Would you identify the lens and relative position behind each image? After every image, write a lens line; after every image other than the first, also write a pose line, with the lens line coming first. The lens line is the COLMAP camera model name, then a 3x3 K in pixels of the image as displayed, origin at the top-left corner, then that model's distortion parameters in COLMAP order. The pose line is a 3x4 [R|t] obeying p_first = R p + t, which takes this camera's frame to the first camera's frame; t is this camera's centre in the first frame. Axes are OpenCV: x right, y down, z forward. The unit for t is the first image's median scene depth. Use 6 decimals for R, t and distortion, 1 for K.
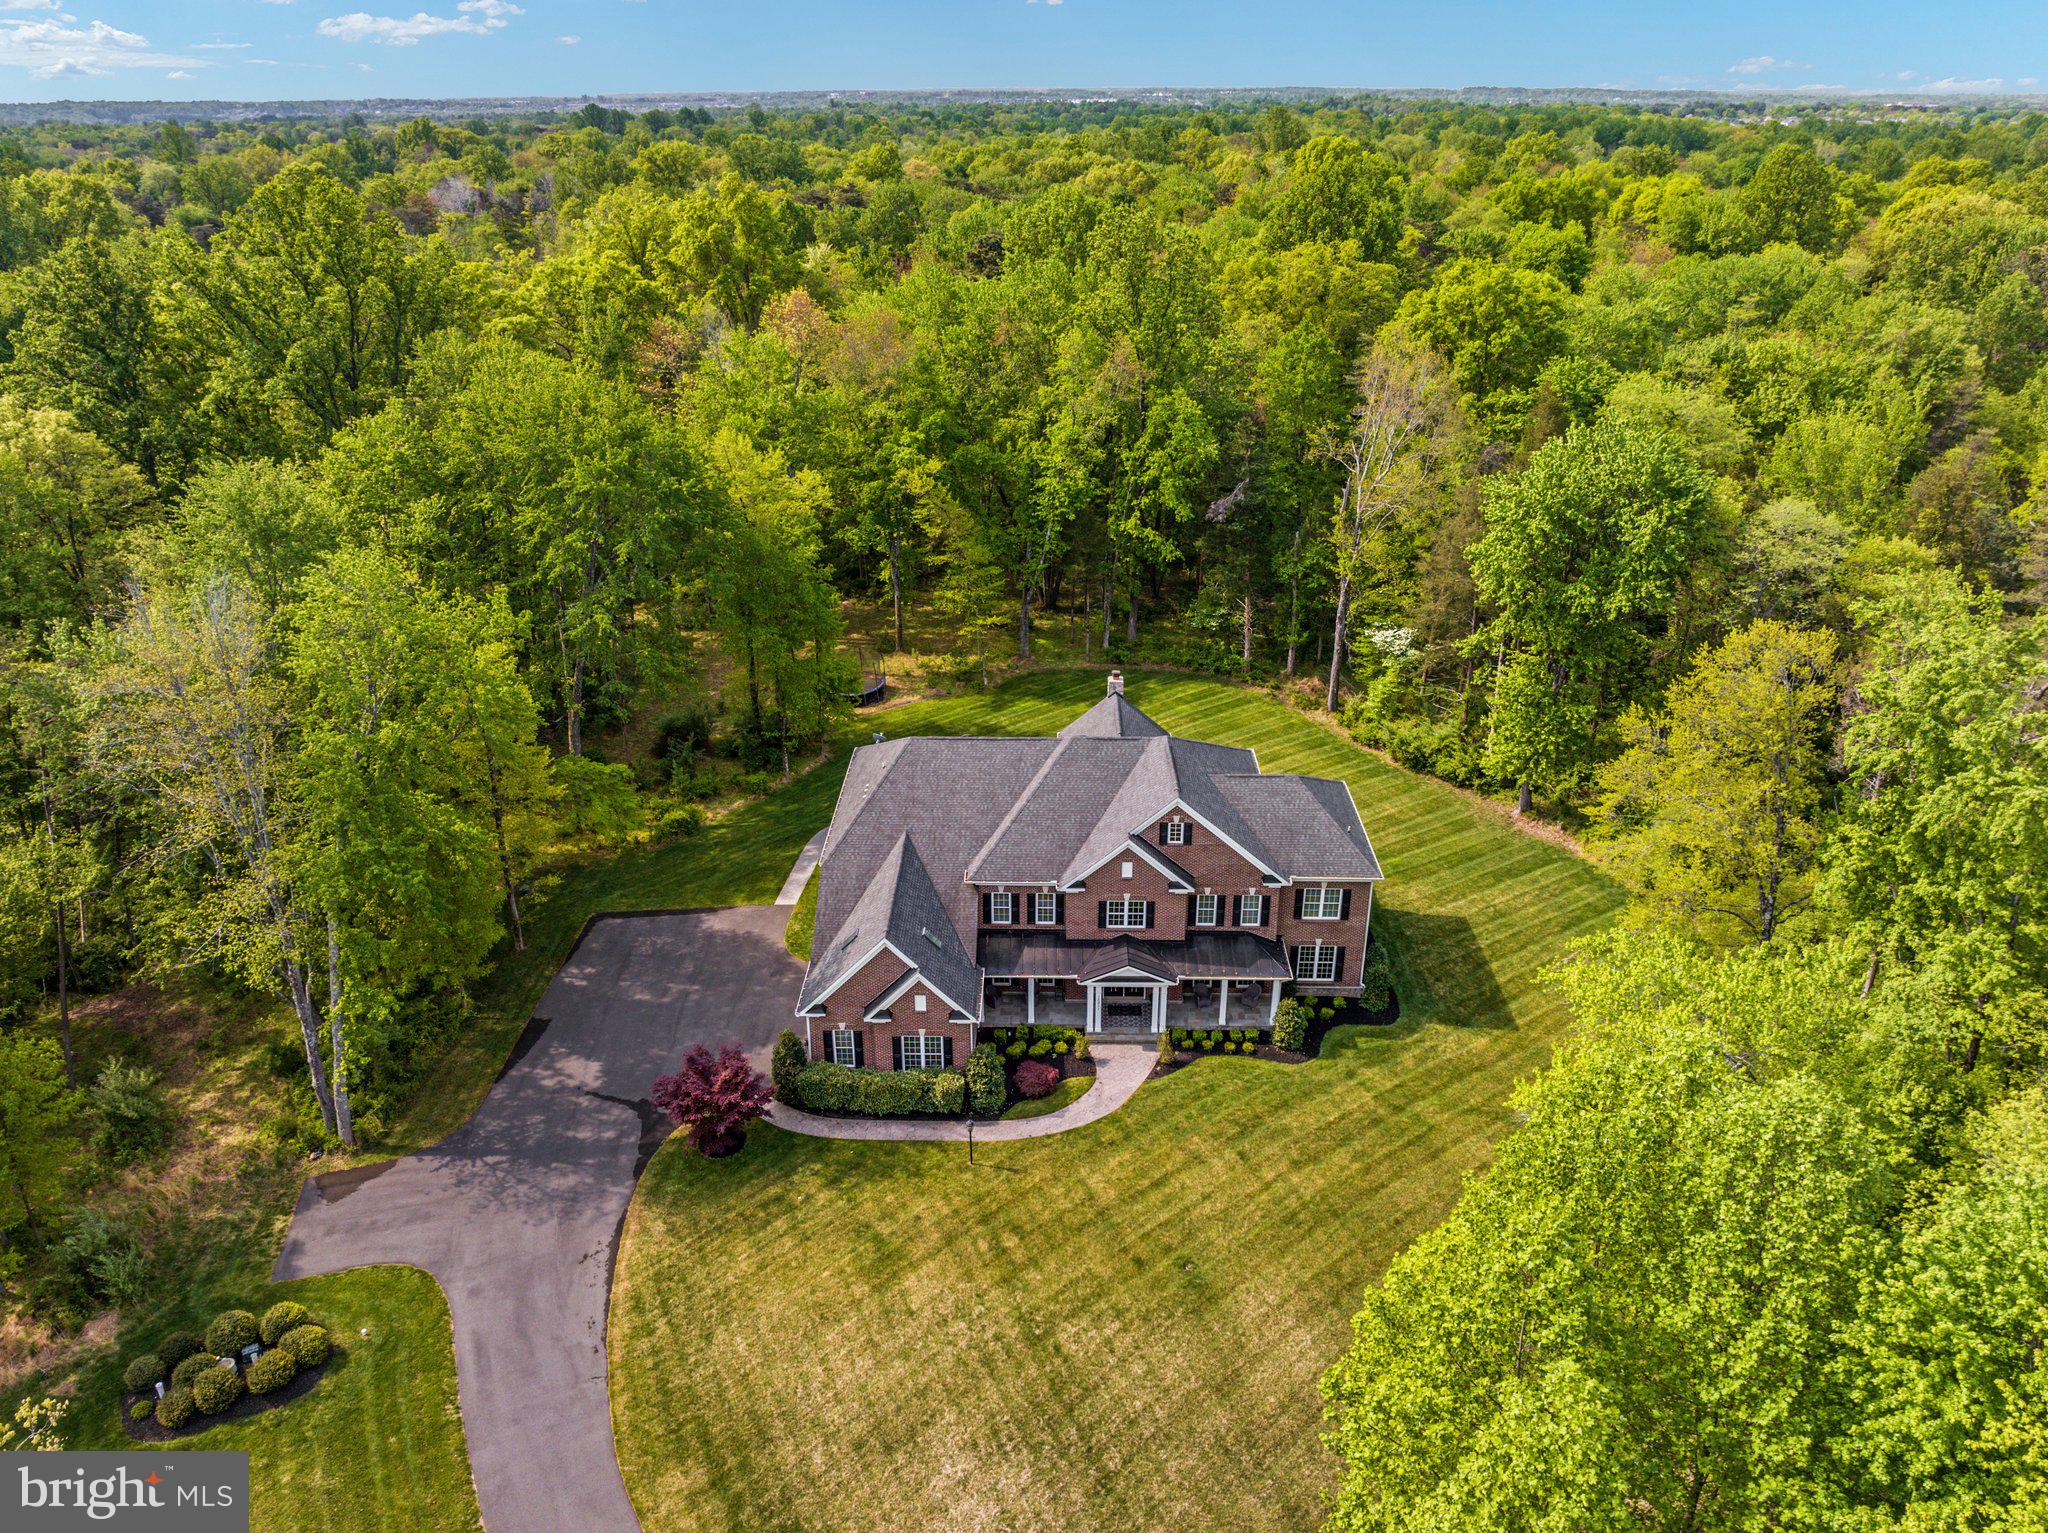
lens RADIAL K [[1497.8, 0, 1030.1], [0, 1497.8, 728.2], [0, 0, 1]] dist [-0.006580, -0.051497]
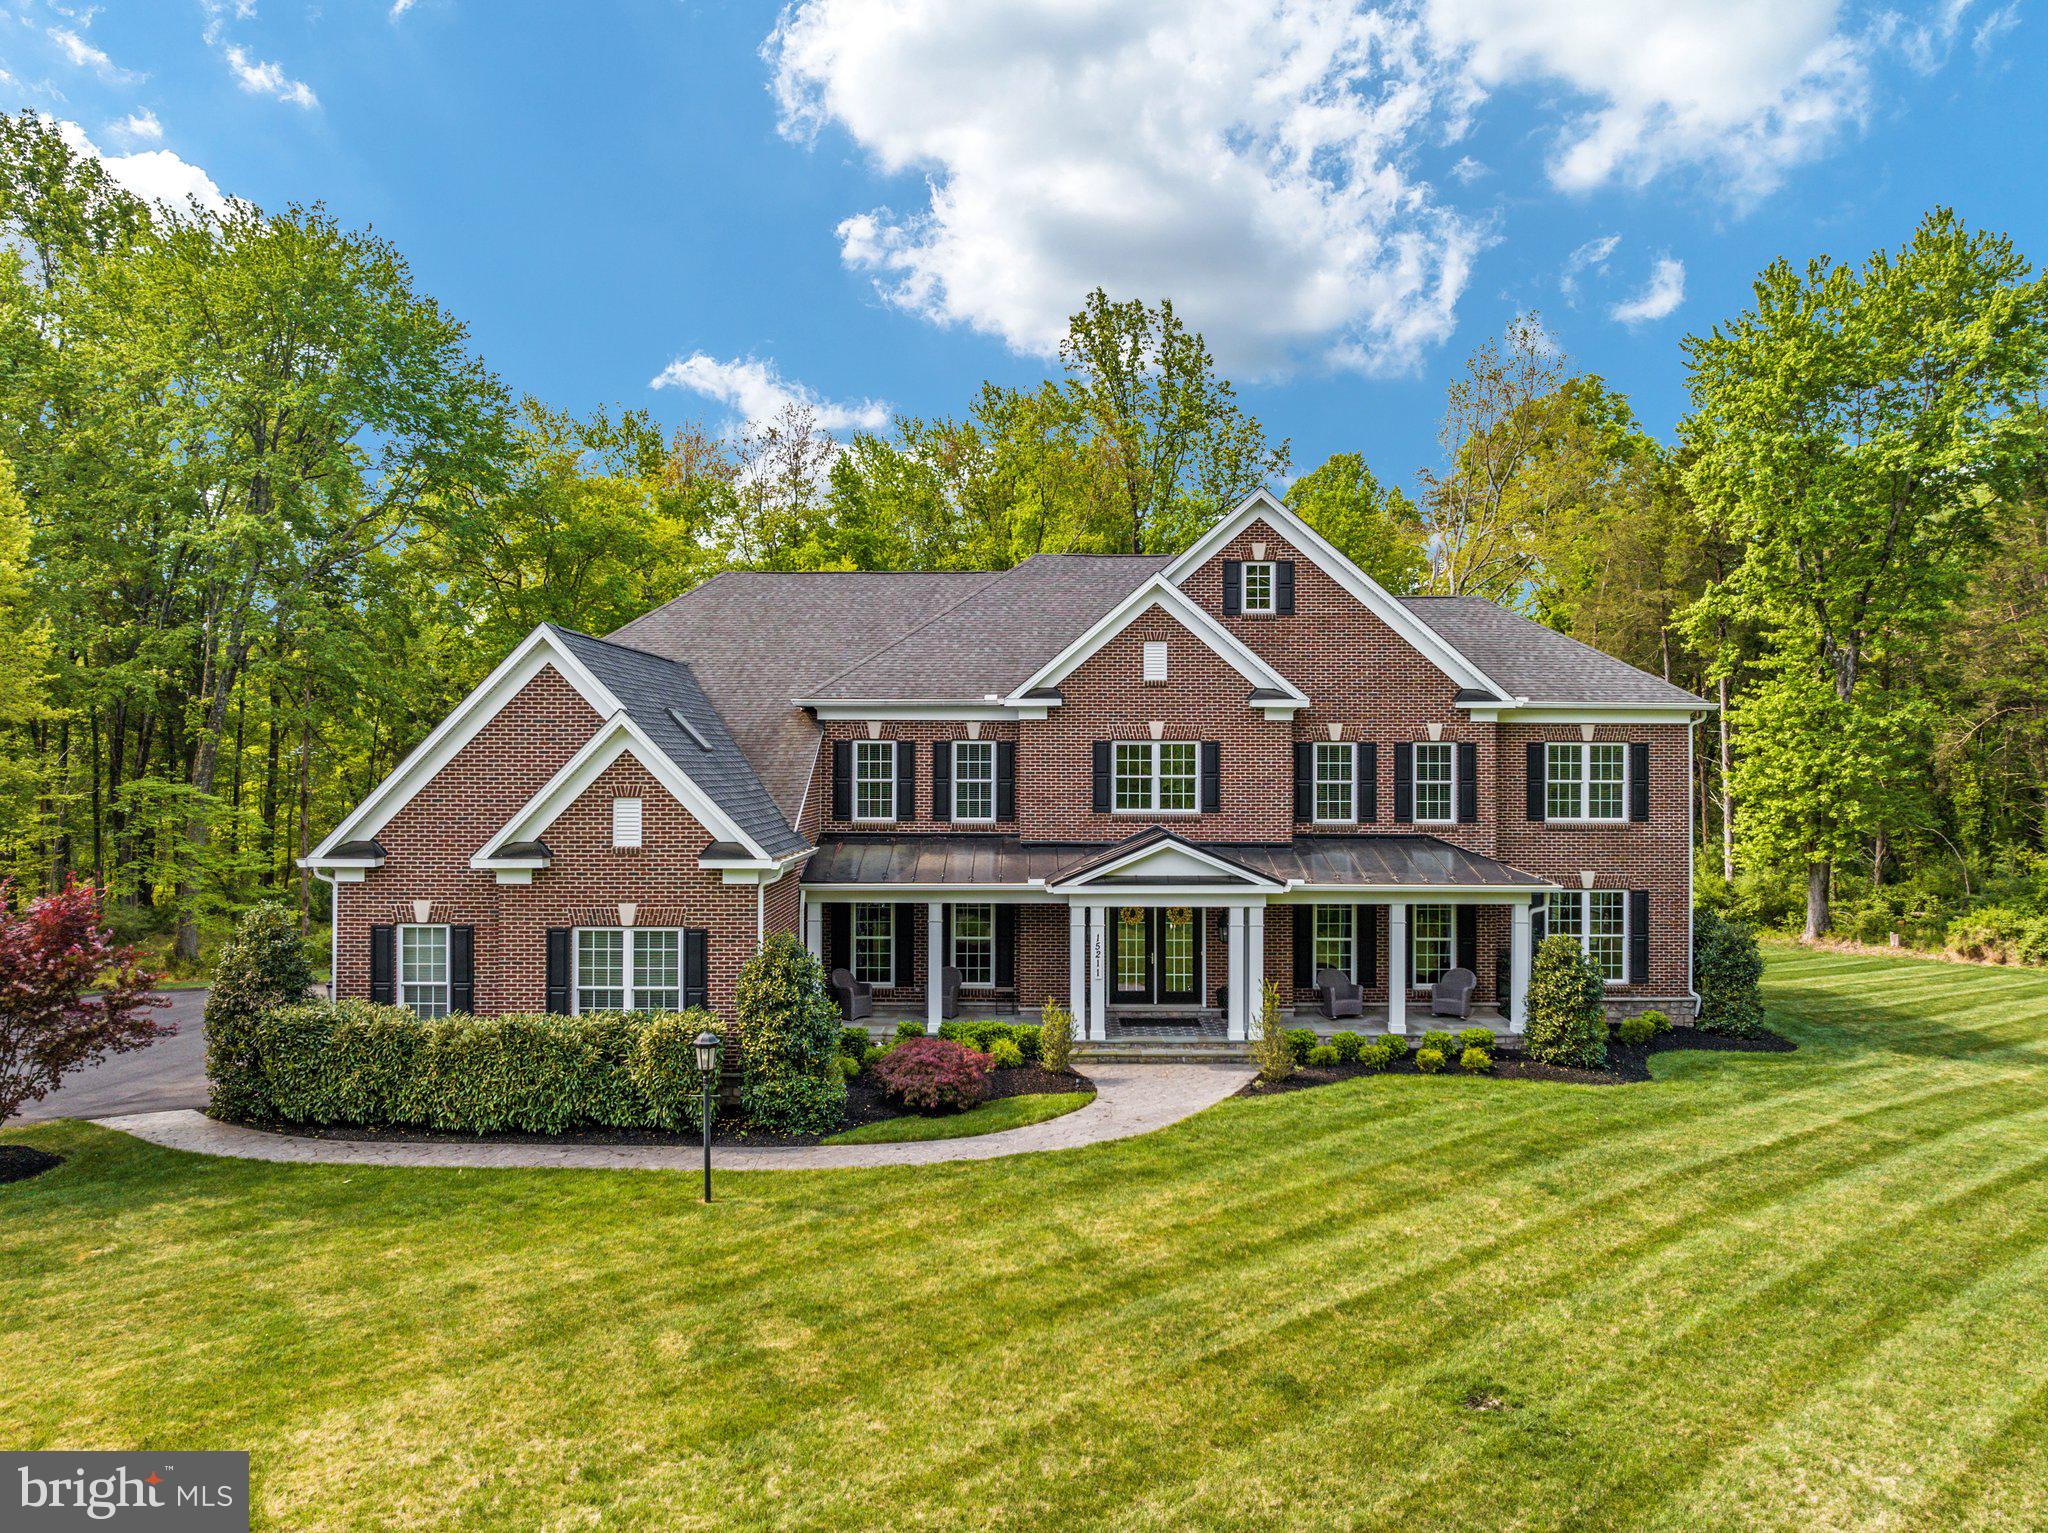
lens RADIAL K [[1497.8, 0, 1030.1], [0, 1497.8, 728.2], [0, 0, 1]] dist [-0.006580, -0.051497]
pose [[0.999878, 0.006955, 0.013971, 0.021204], [-0.000645, 0.912868, -0.408254, 0.294949], [-0.015593, 0.408195, 0.912761, 0.602252]]
